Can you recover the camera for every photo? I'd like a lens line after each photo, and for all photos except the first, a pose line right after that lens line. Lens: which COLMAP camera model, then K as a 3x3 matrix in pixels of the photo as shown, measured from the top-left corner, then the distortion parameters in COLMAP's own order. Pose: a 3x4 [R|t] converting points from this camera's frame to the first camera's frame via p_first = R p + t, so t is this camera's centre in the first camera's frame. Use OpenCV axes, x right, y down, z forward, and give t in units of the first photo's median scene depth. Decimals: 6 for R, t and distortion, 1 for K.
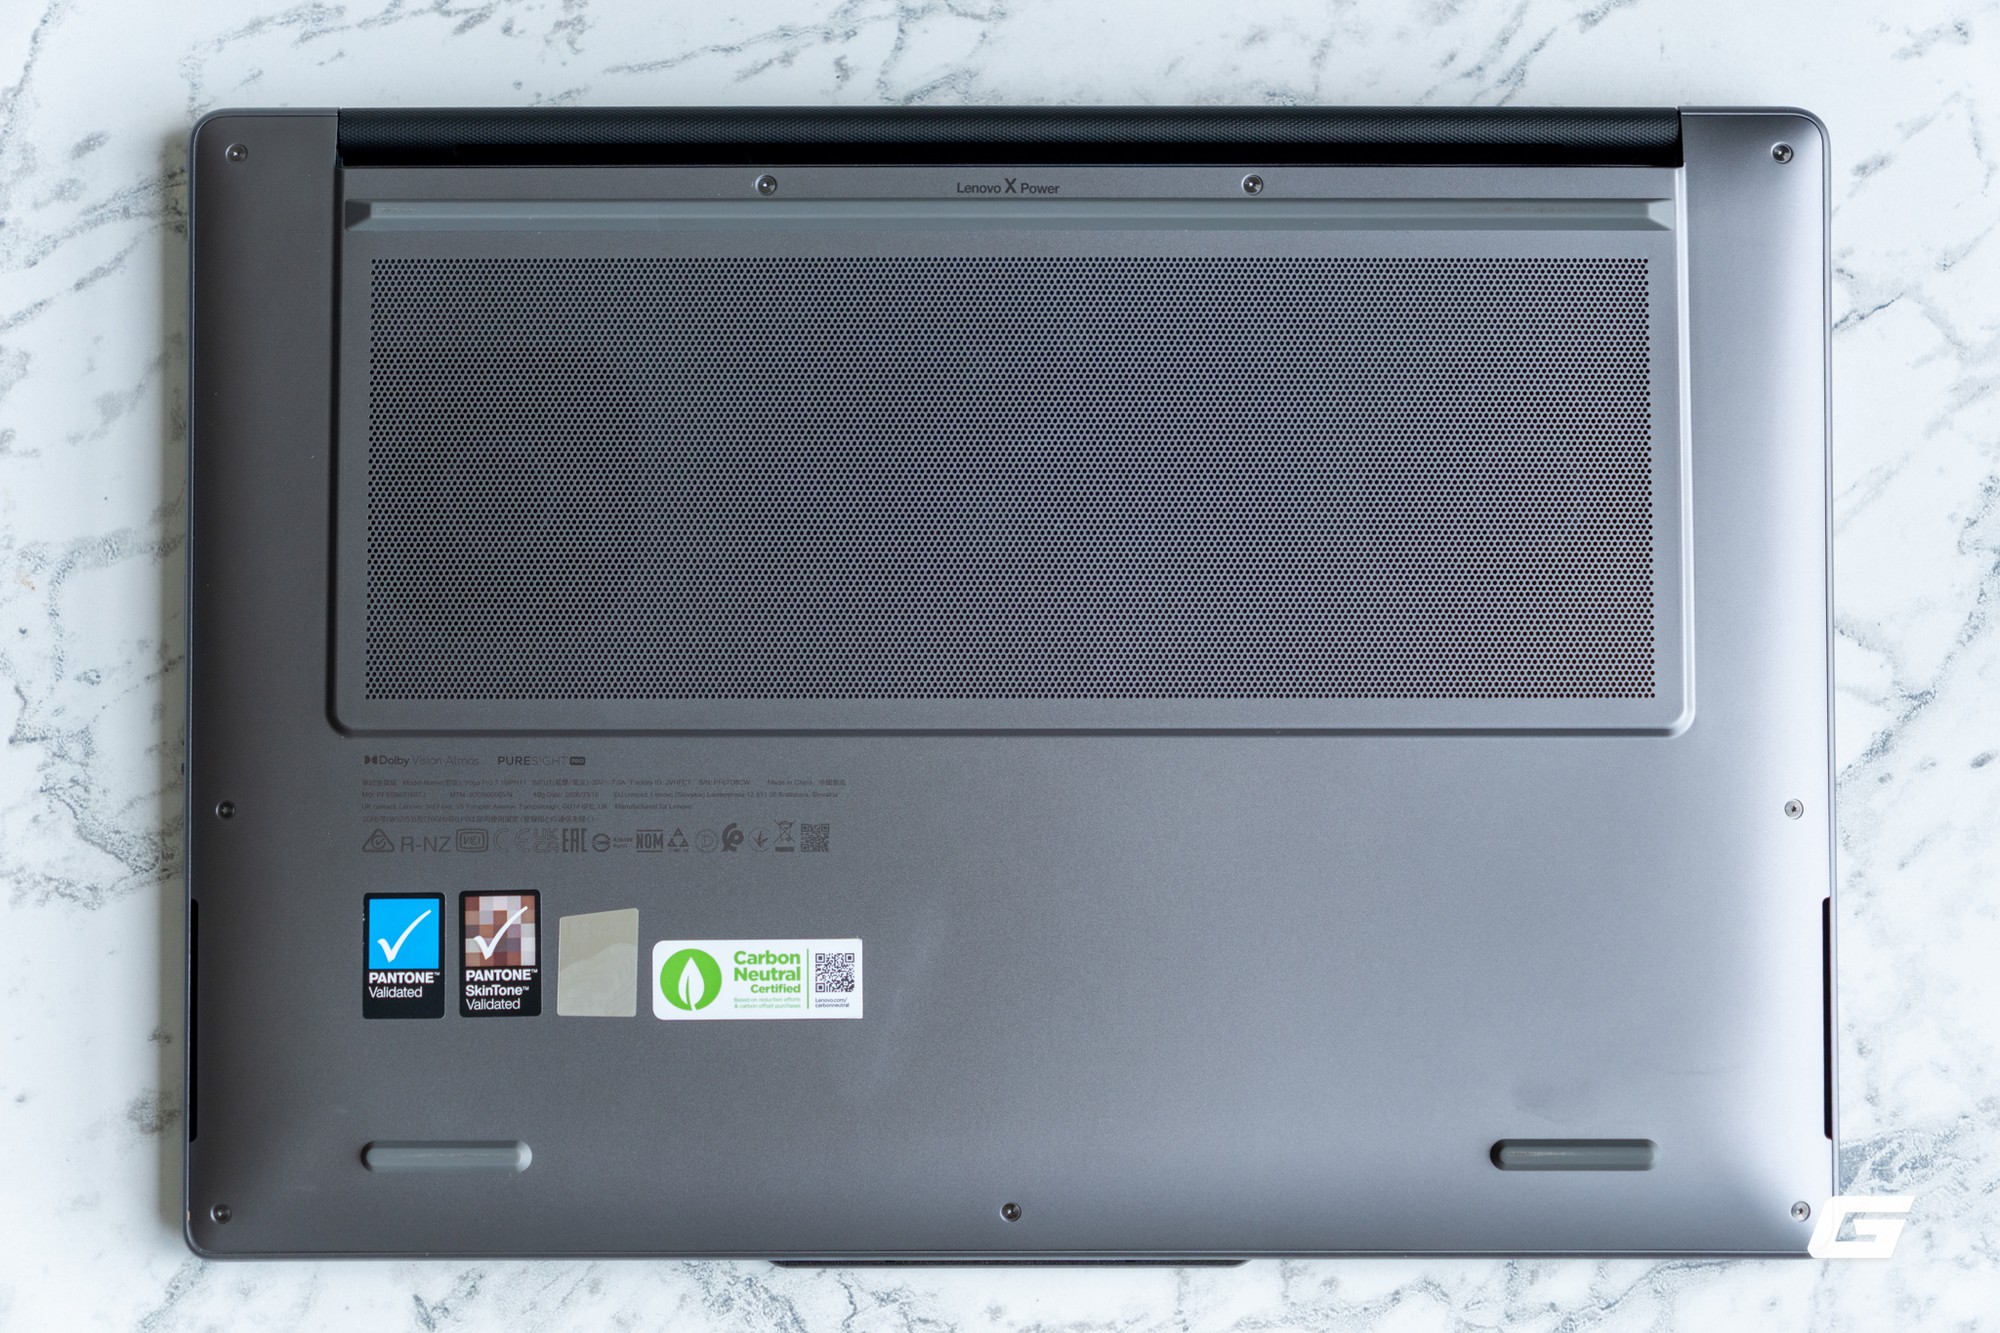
lens RADIAL K [[4704.7, 0, 1000.6], [0, 4704.7, 664.5], [0, 0, 1]] dist [-0.073727, 0.000000]
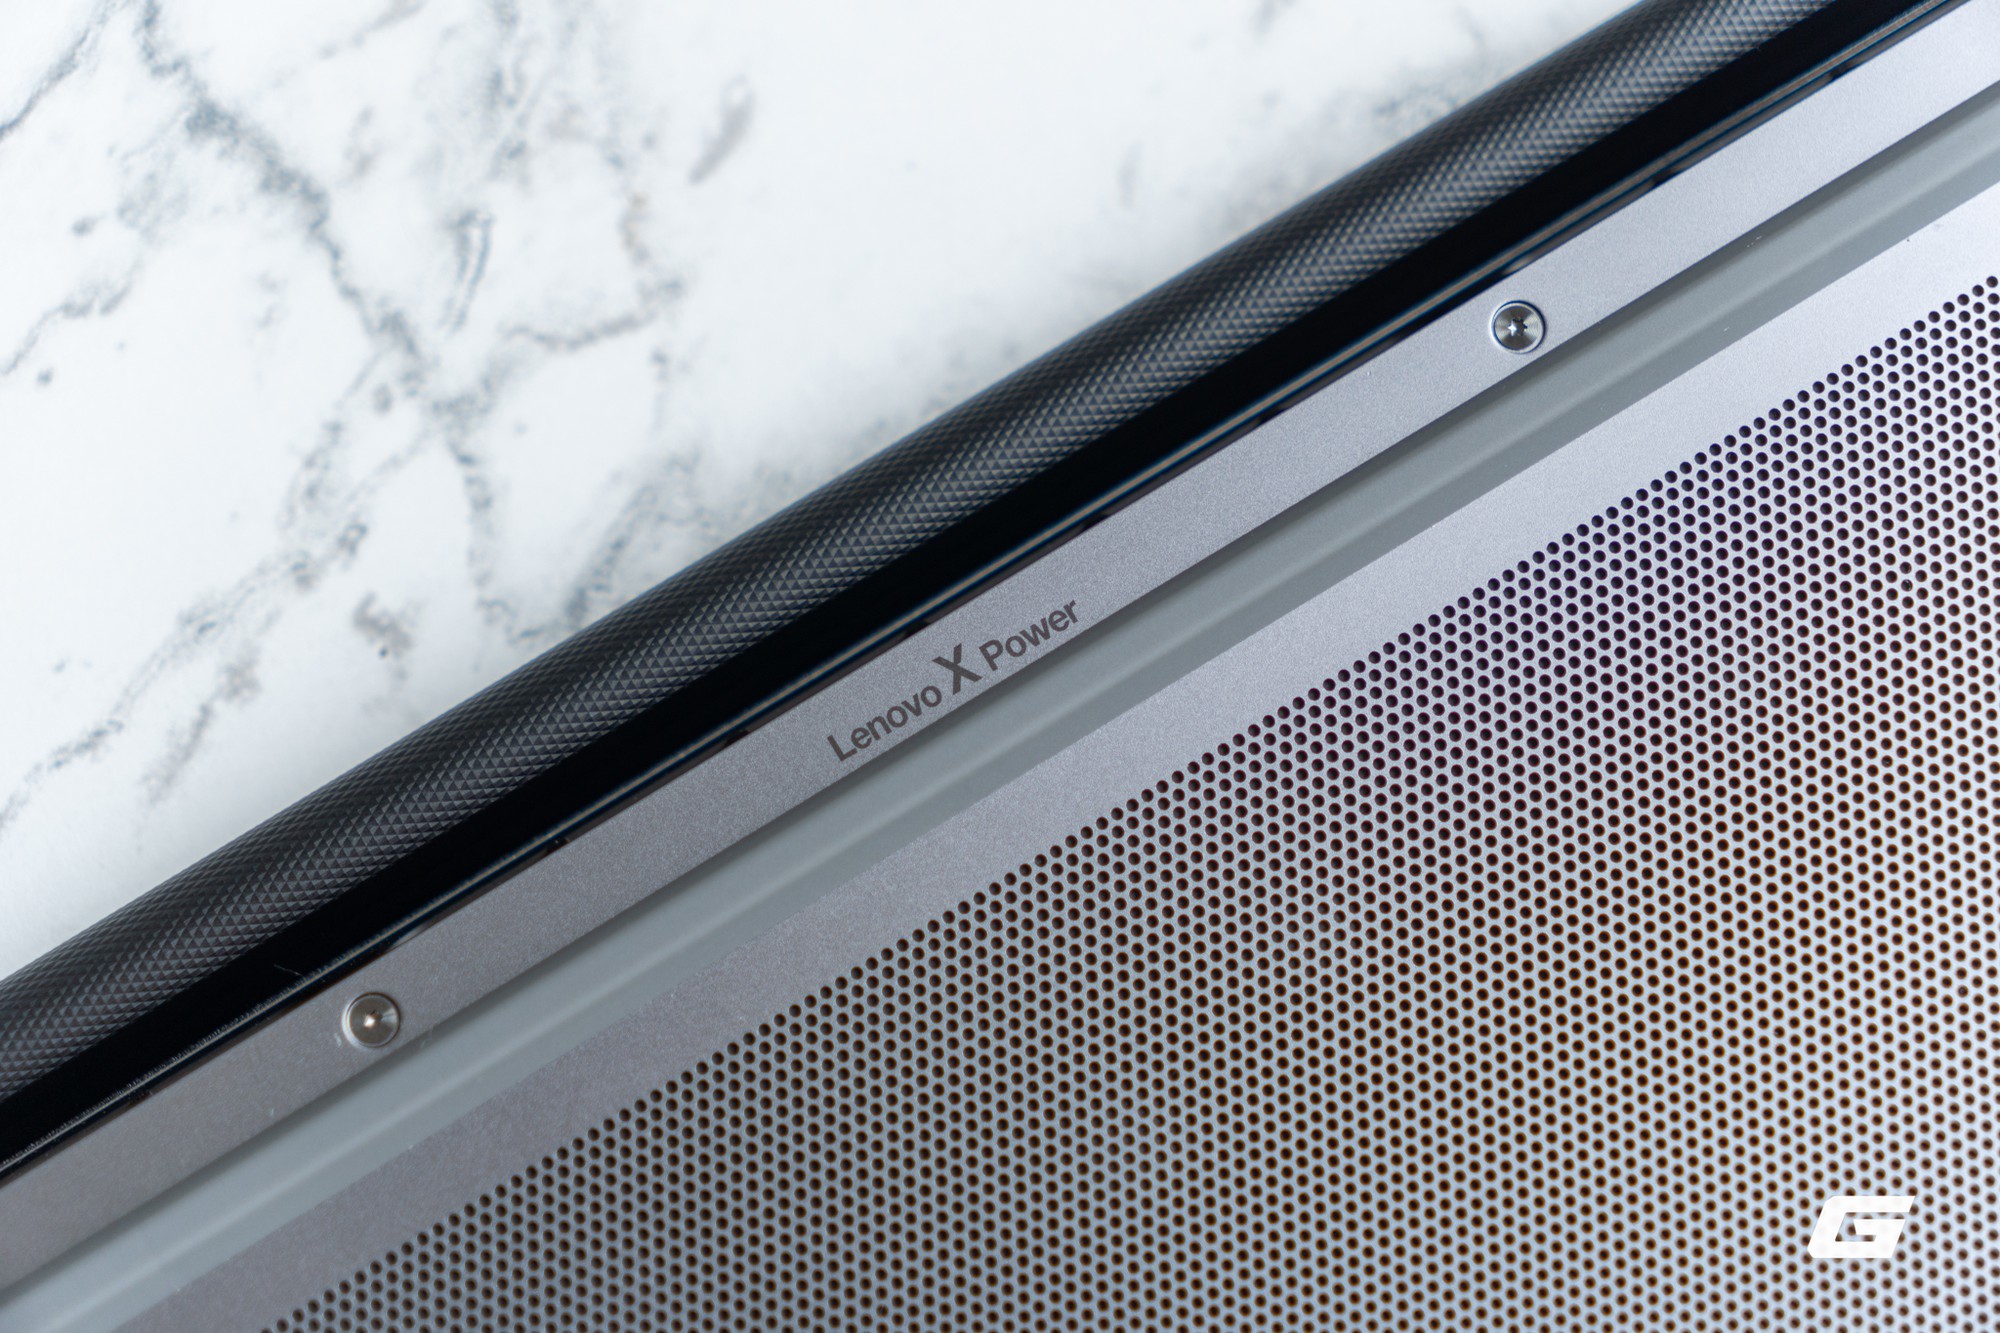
lens RADIAL K [[4704.7, 0, 999.6], [0, 4704.7, 668.9], [0, 0, 1]] dist [-0.073727, 0.000000]
pose [[0.853152, -0.514368, 0.086937, -0.025946], [0.518337, 0.854646, -0.030110, -0.087280], [-0.058813, 0.070751, 0.995759, 0.625093]]
